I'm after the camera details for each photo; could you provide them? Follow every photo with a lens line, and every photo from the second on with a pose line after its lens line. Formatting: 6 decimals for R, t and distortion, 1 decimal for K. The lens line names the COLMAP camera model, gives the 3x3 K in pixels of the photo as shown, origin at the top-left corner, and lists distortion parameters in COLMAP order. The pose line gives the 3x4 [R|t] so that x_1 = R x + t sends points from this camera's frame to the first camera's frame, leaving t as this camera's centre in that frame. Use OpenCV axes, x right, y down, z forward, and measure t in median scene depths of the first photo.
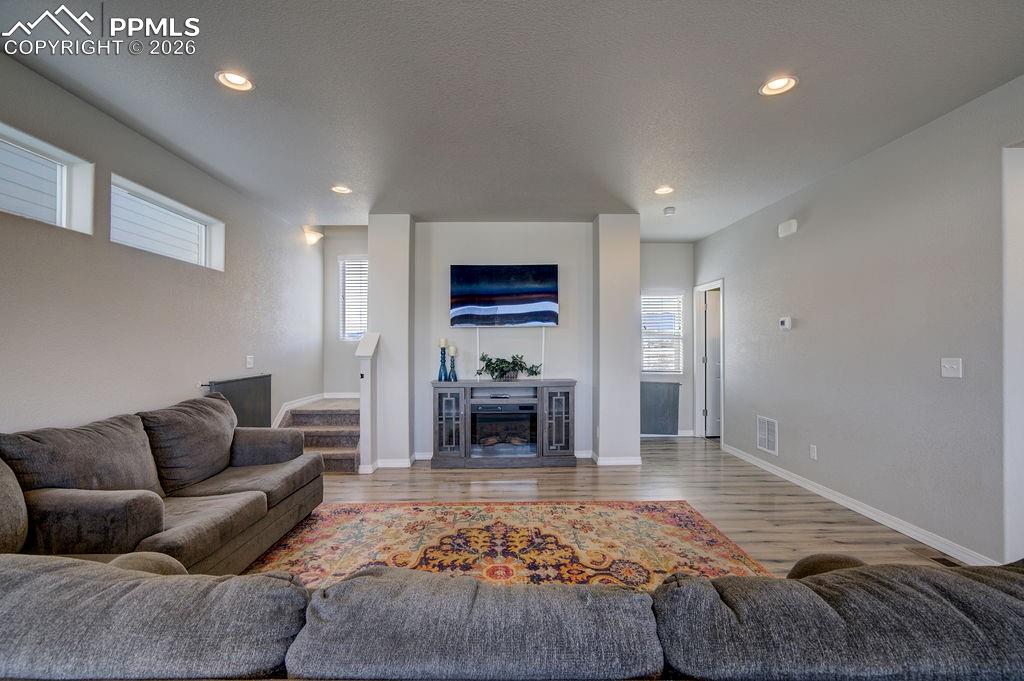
lens RADIAL K [[461.1, 0, 504.7], [0, 461.1, 343.9], [0, 0, 1]] dist [-0.012054, 0.001194]
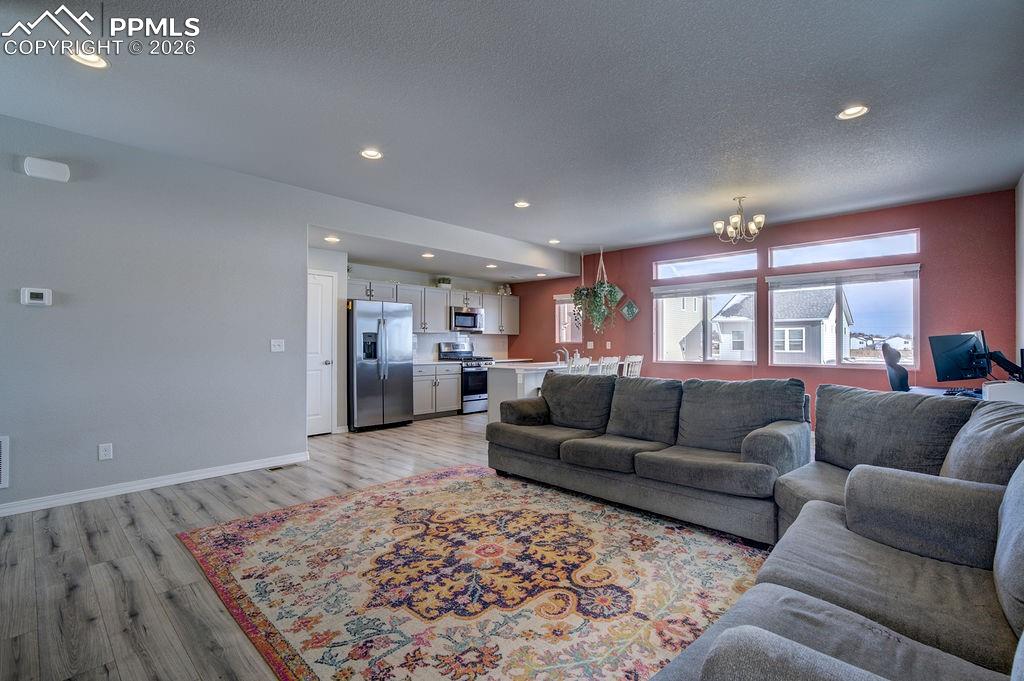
lens RADIAL K [[461.1, 0, 507.9], [0, 461.1, 342.4], [0, 0, 1]] dist [-0.012054, 0.001194]
pose [[-0.717940, 0.006965, 0.696071, -0.617757], [0.002296, 0.999968, -0.007638, 0.051671], [-0.696102, -0.003886, -0.717933, 1.431441]]
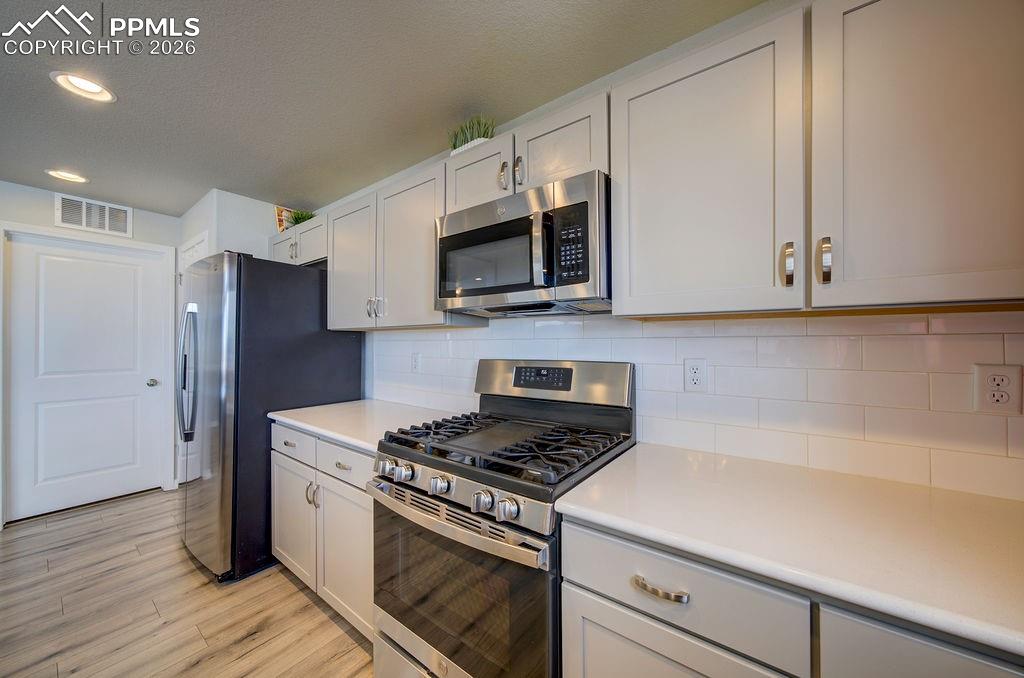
lens RADIAL K [[365.9, 0, 507.8], [0, 365.9, 340.9], [0, 0, 1]] dist [-0.000702, 0.000440]
pose [[0.619556, 0.011220, 0.784872, 1.026677], [-0.004661, 0.999933, -0.010615, 0.008963], [-0.784939, 0.002918, 0.619567, -0.562787]]
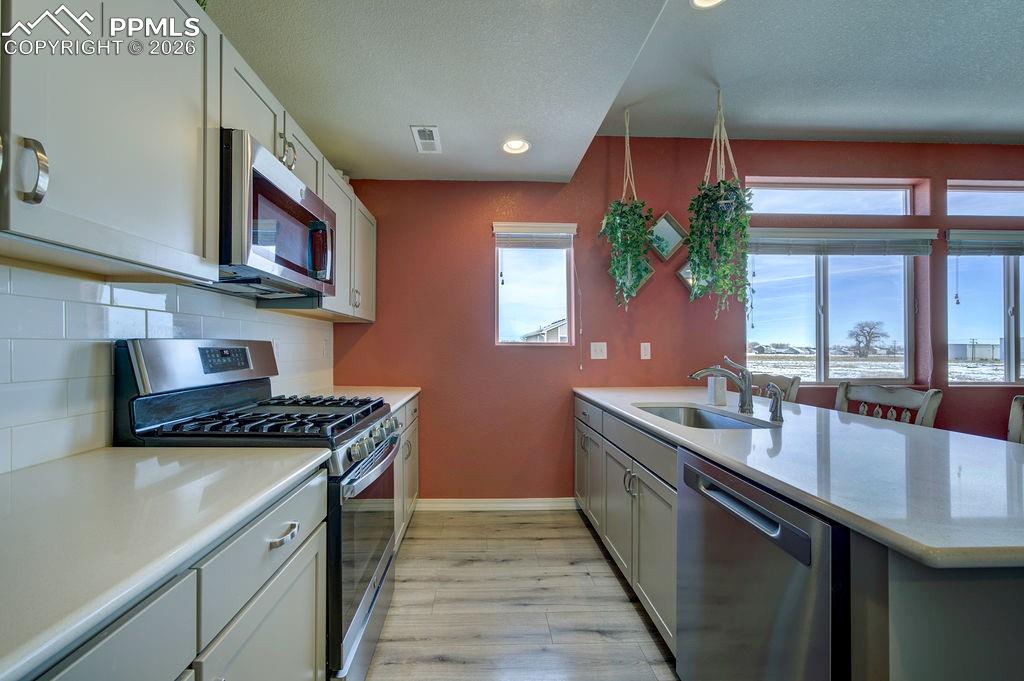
lens RADIAL K [[411.8, 0, 489.3], [0, 411.8, 345.0], [0, 0, 1]] dist [0.003175, 0.000536]
pose [[-0.999920, 0.005913, -0.011204, 1.133234], [0.006009, 0.999945, -0.008623, 0.042901], [0.011152, -0.008690, -0.999900, 0.220202]]
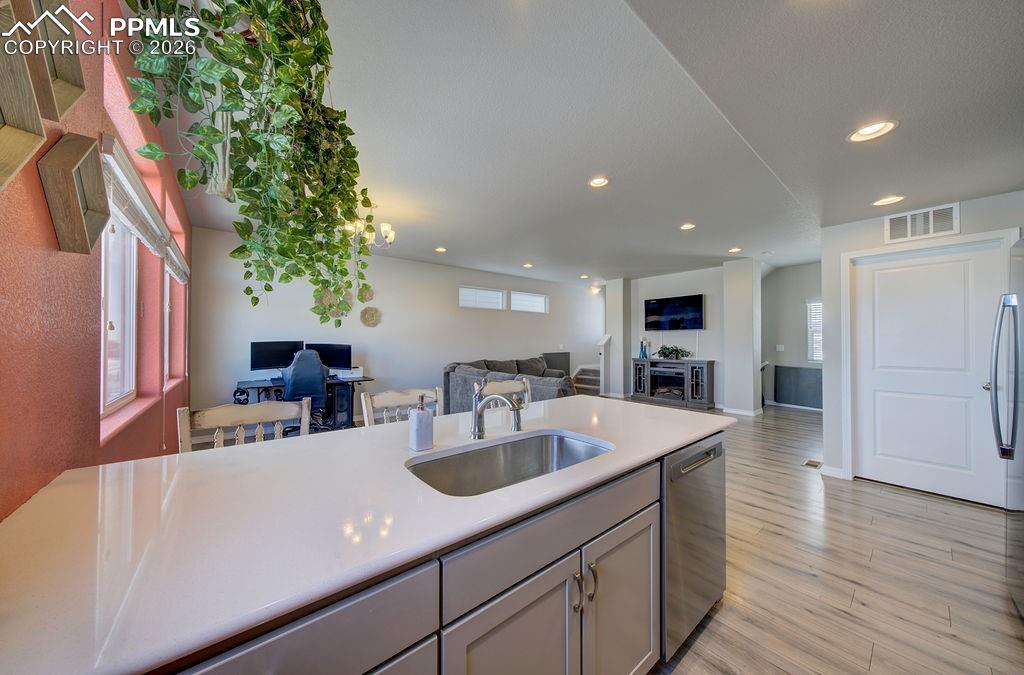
lens RADIAL K [[343.5, 0, 505.3], [0, 343.5, 340.5], [0, 0, 1]] dist [0.000264, 0.000716]
pose [[0.614280, 0.001111, -0.789087, 1.140296], [-0.001497, 0.999999, 0.000242, 0.006368], [0.789087, 0.001033, 0.614281, -0.630536]]
